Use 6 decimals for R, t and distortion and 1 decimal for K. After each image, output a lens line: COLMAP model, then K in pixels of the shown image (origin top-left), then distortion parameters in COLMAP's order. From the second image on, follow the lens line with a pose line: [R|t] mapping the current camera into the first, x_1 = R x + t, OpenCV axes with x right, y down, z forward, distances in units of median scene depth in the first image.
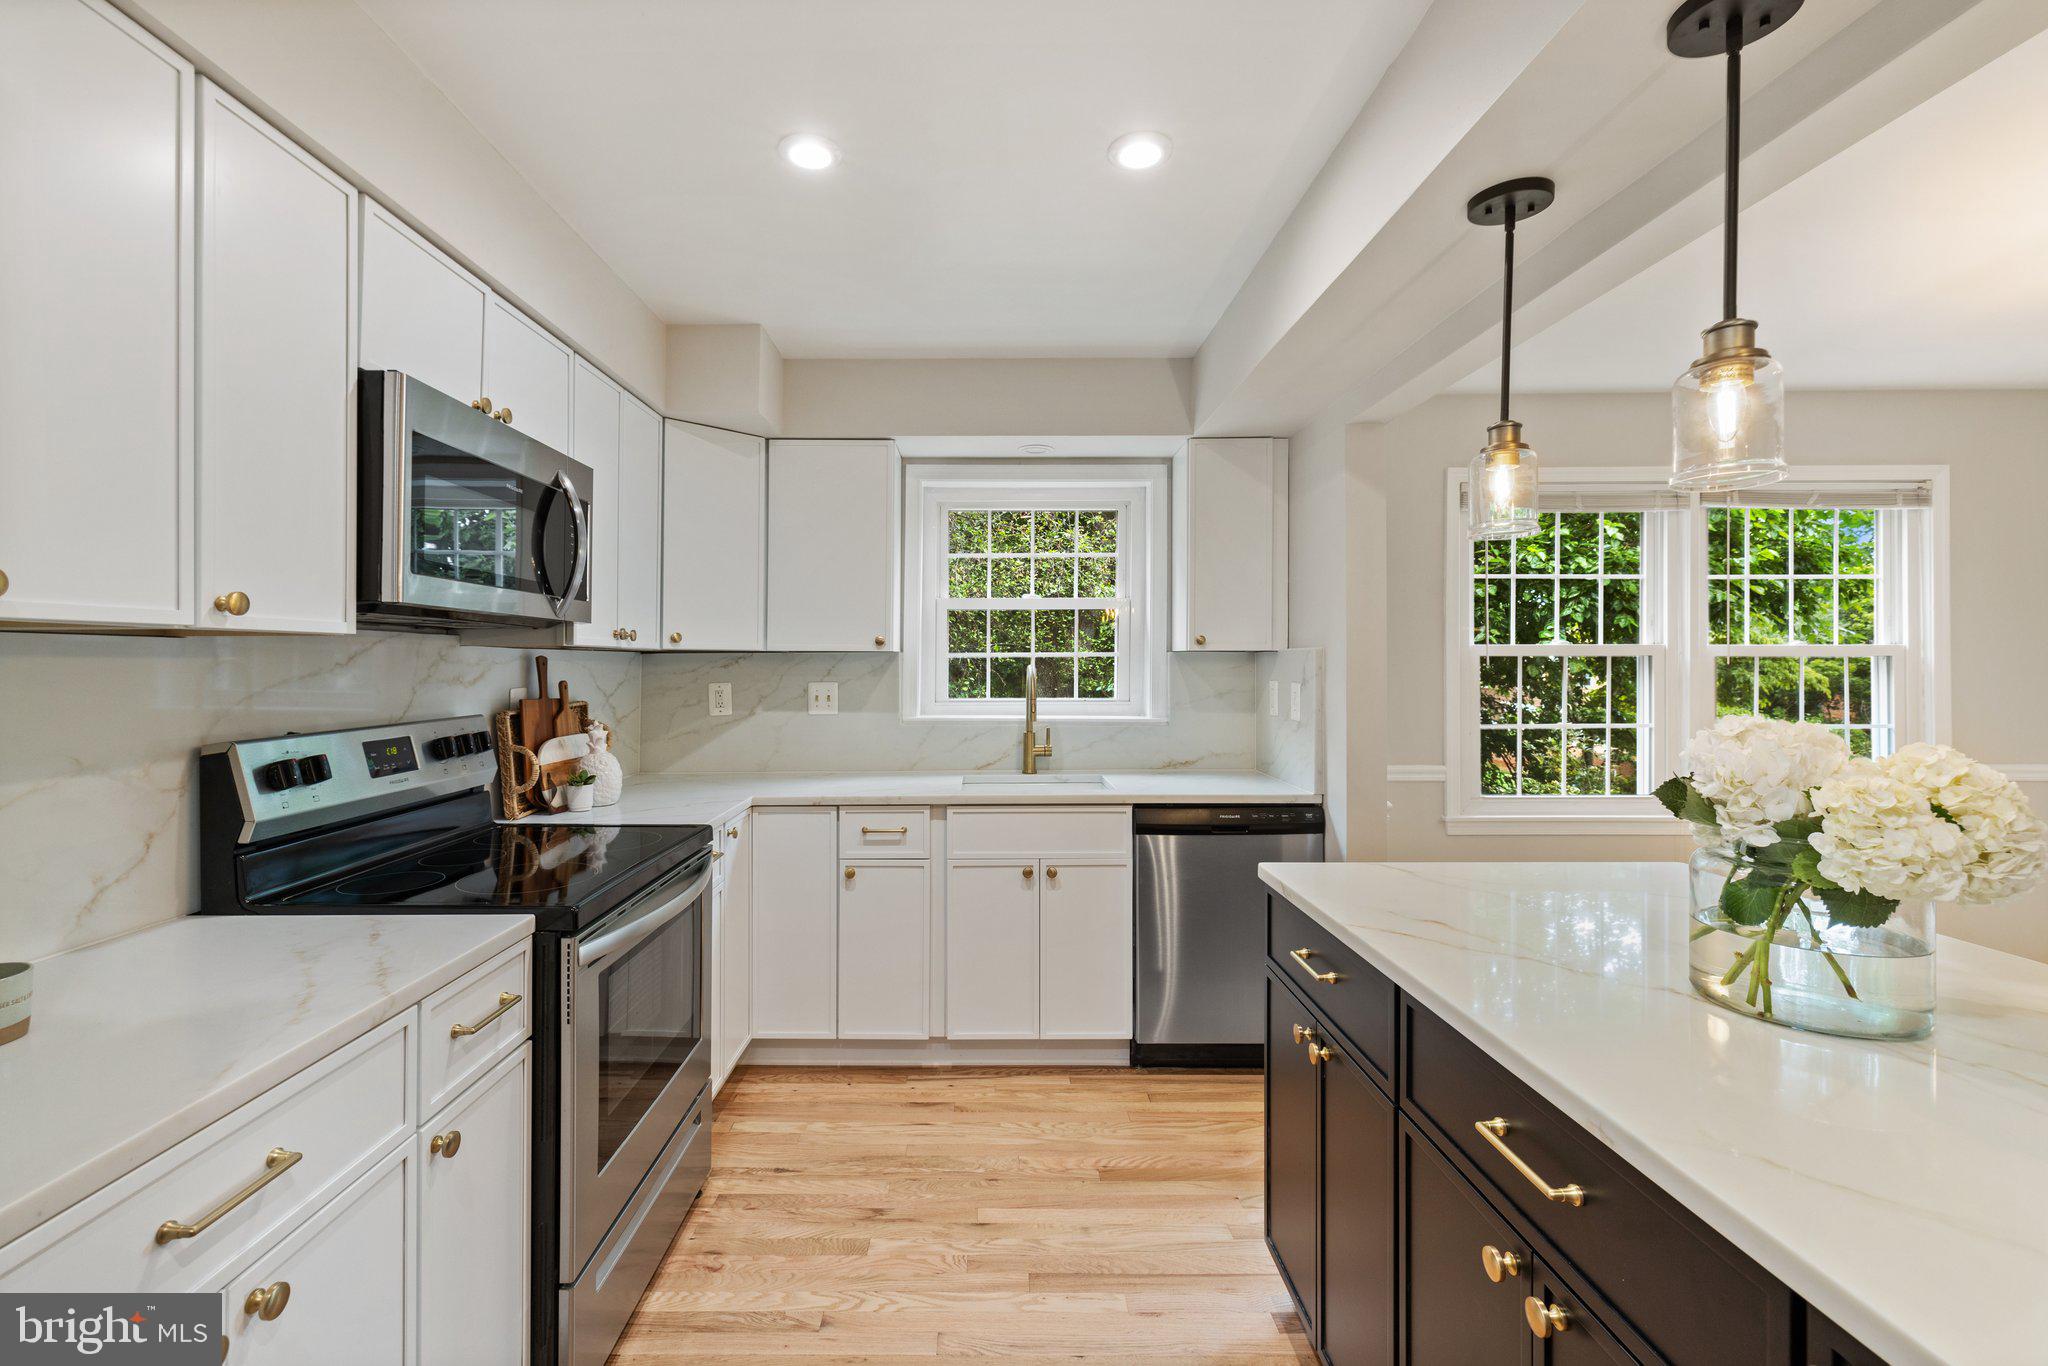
lens RADIAL K [[877.3, 0, 982.4], [0, 877.3, 672.0], [0, 0, 1]] dist [-0.000285, -0.000042]
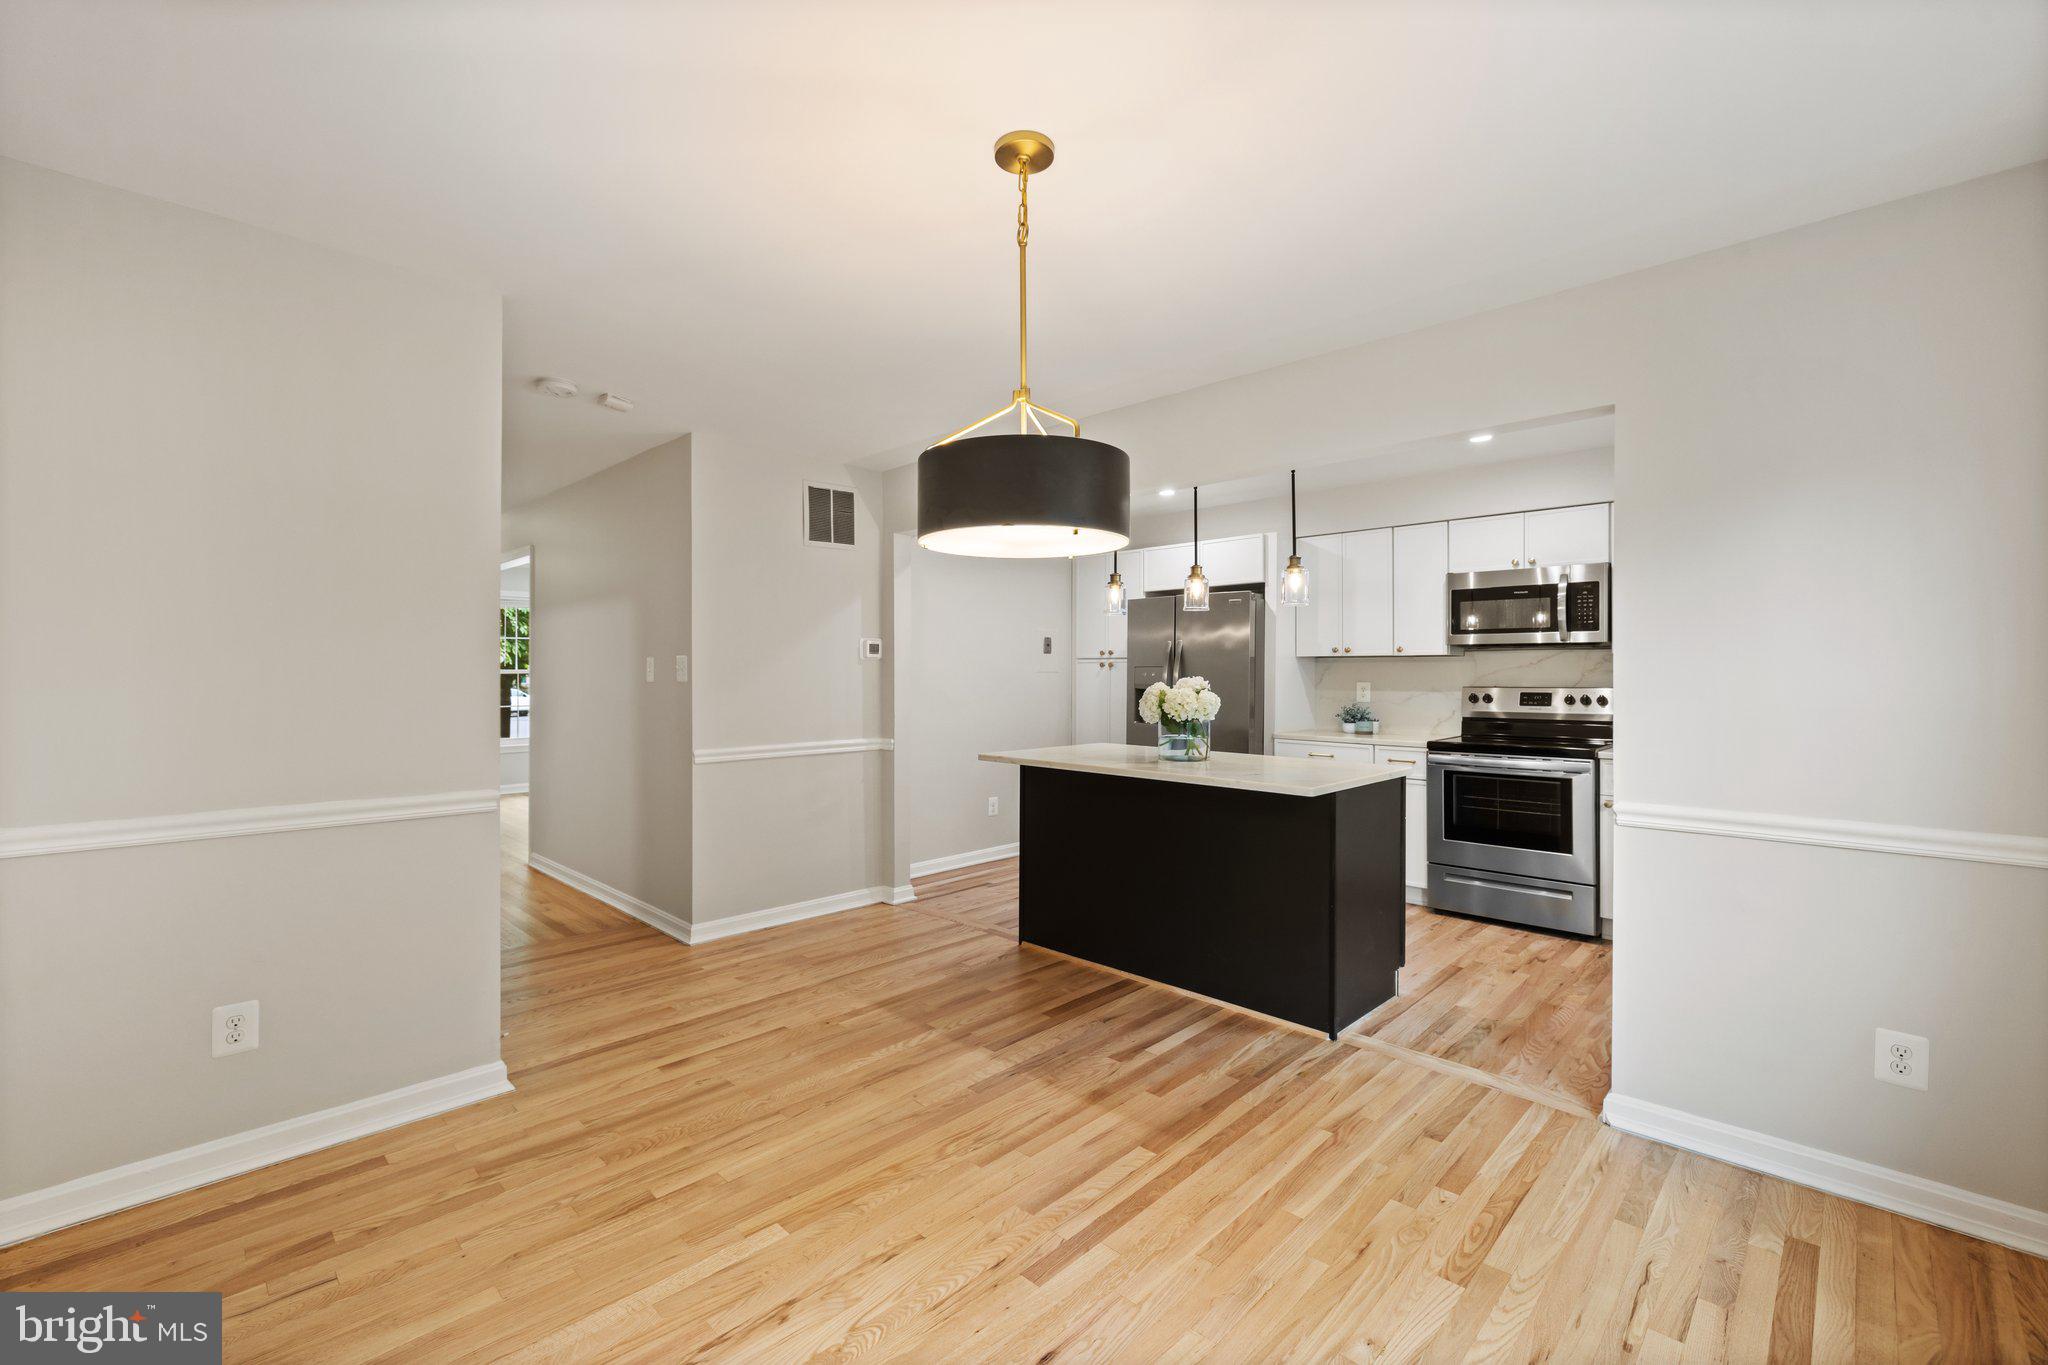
lens RADIAL K [[859.3, 0, 1003.9], [0, 859.3, 673.8], [0, 0, 1]] dist [-0.003731, -0.000226]
pose [[-0.697793, 0.001946, -0.716296, 1.456076], [-0.005817, 0.999948, 0.008383, 0.006180], [0.716275, 0.010016, -0.697746, 1.076775]]
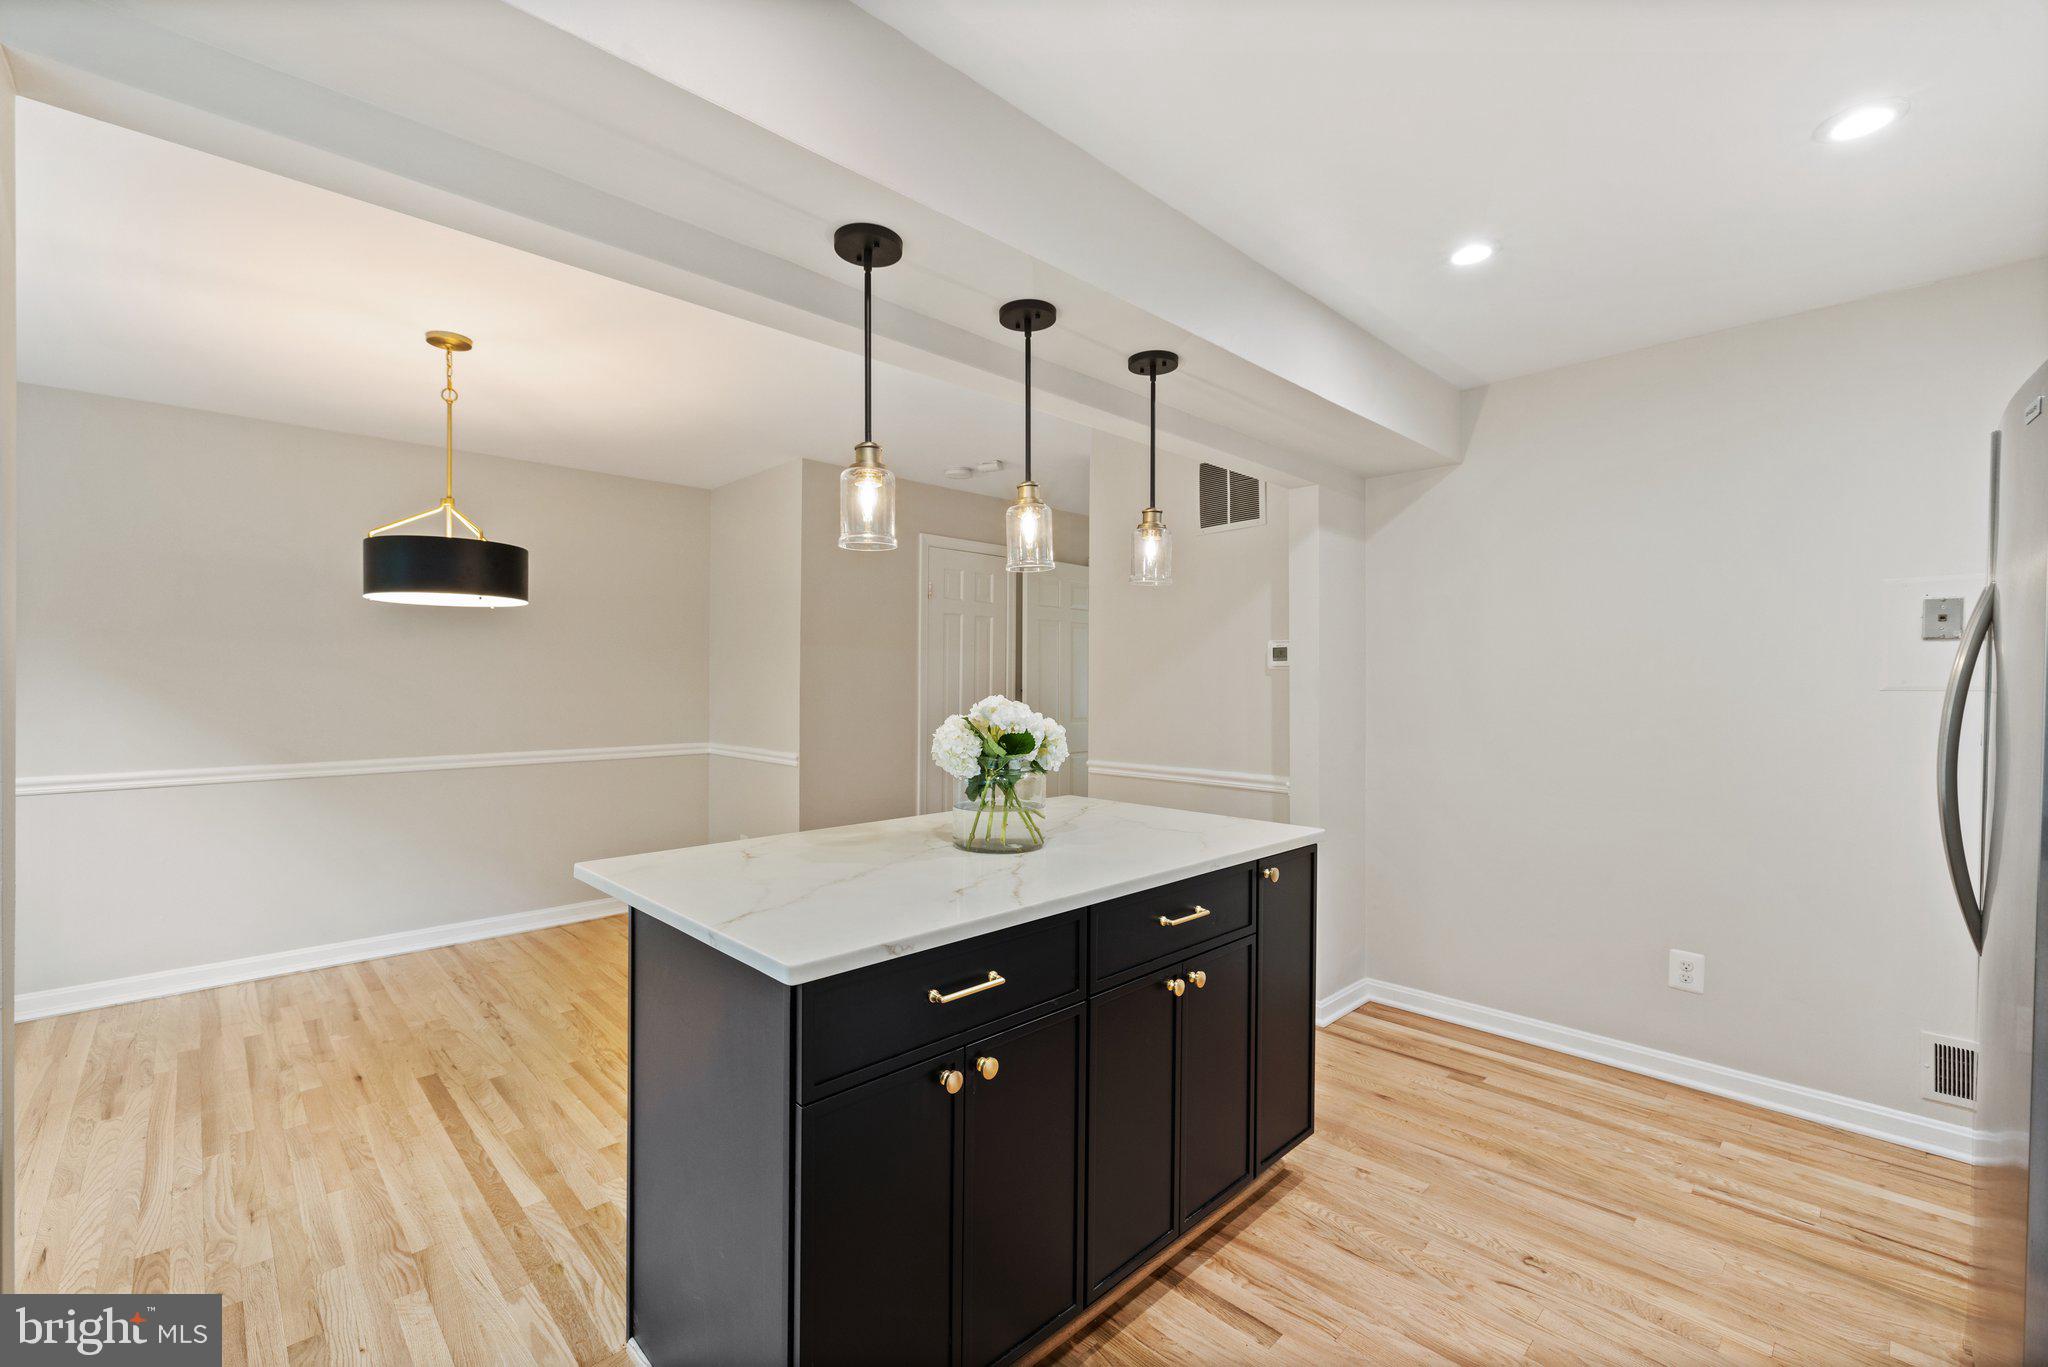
lens RADIAL K [[867.4, 0, 1000.4], [0, 867.4, 677.7], [0, 0, 1]] dist [-0.001551, -0.000550]
pose [[-0.693078, 0.001431, 0.720861, -0.167531], [0.004240, 0.999989, 0.002092, 0.003004], [-0.720850, 0.004506, -0.693076, 0.867371]]
